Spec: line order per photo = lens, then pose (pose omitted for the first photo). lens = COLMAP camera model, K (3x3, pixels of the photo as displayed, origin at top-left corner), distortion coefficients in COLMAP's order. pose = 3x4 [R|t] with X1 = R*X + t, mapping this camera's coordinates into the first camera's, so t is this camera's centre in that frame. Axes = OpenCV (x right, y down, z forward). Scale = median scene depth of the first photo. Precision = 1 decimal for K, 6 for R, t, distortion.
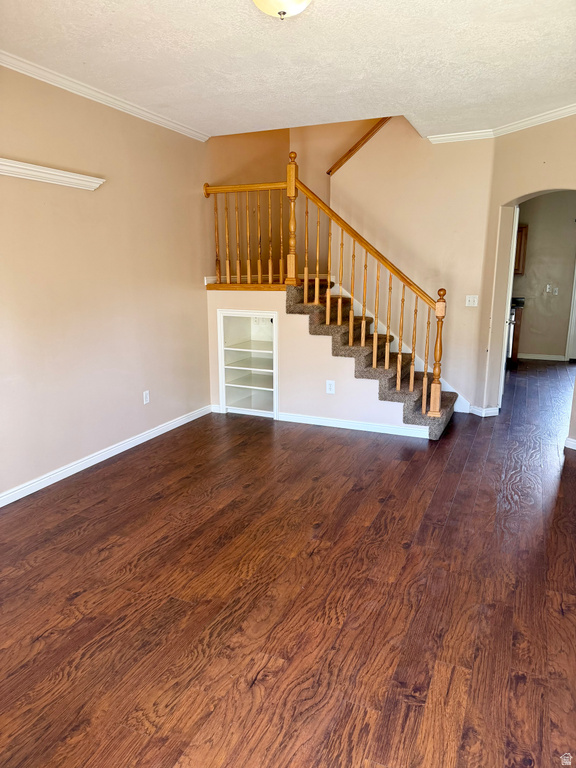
lens RADIAL K [[530.2, 0, 288.0], [0, 530.2, 384.0], [0, 0, 1]] dist [0.085071, -0.114649]
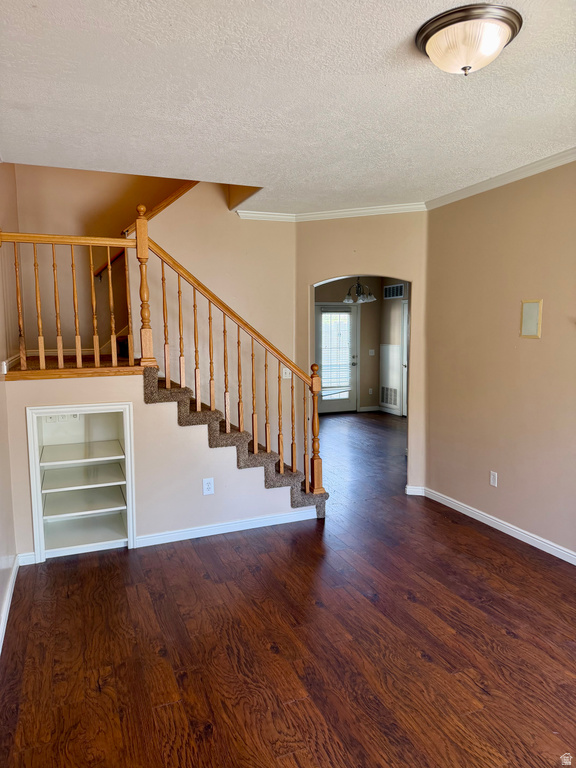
lens RADIAL K [[530.2, 0, 288.0], [0, 530.2, 384.0], [0, 0, 1]] dist [0.085071, -0.114649]
pose [[0.697850, -0.079471, 0.711822, -0.518387], [0.161533, 0.985684, -0.048315, -0.114876], [-0.697792, 0.148699, 0.700696, 0.399157]]
